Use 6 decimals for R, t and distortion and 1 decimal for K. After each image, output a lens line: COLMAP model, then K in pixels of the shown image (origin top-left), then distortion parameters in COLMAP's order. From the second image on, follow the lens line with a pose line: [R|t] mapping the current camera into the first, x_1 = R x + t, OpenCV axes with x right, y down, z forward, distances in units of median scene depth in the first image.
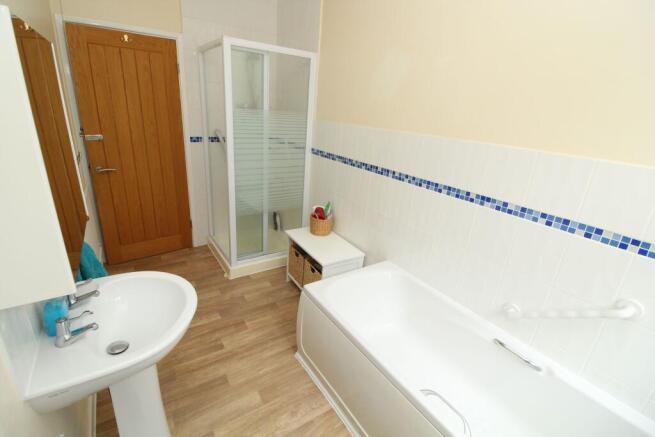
lens RADIAL K [[302.5, 0, 327.8], [0, 302.5, 211.2], [0, 0, 1]] dist [0.001153, -0.014398]
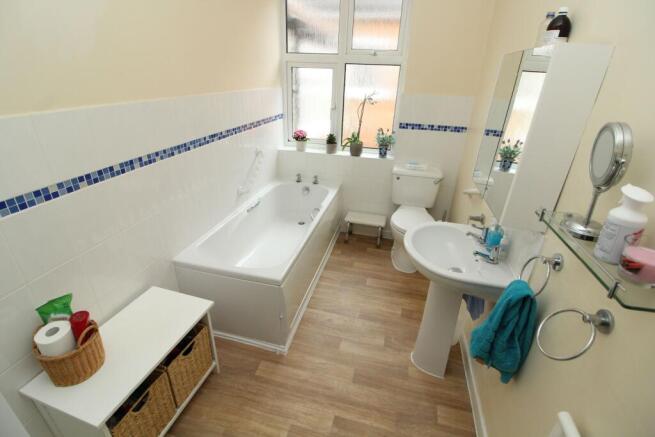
lens RADIAL K [[302.5, 0, 327.8], [0, 302.5, 211.2], [0, 0, 1]] dist [0.001153, -0.014398]
pose [[-0.664632, -0.389978, 0.637324, -0.648552], [0.173041, 0.749452, 0.639045, -0.453181], [-0.726857, 0.535013, -0.430627, 1.120931]]
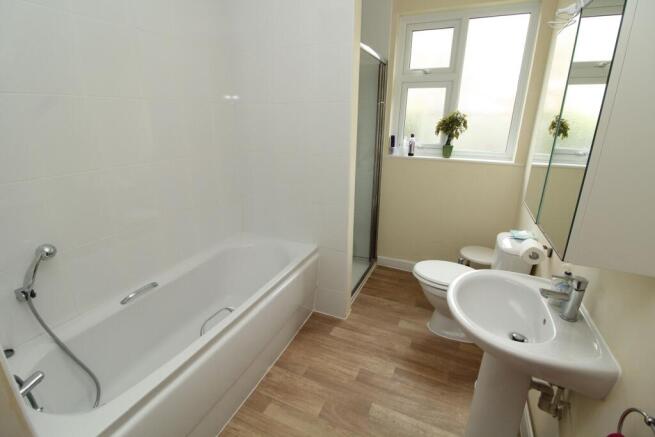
lens RADIAL K [[302.5, 0, 327.8], [0, 302.5, 211.2], [0, 0, 1]] dist [0.001153, -0.014398]
pose [[-0.534064, -0.317714, 0.783475, -0.853551], [0.239286, 0.832007, 0.500506, -0.496856], [-0.810875, 0.454777, -0.368321, 1.365519]]
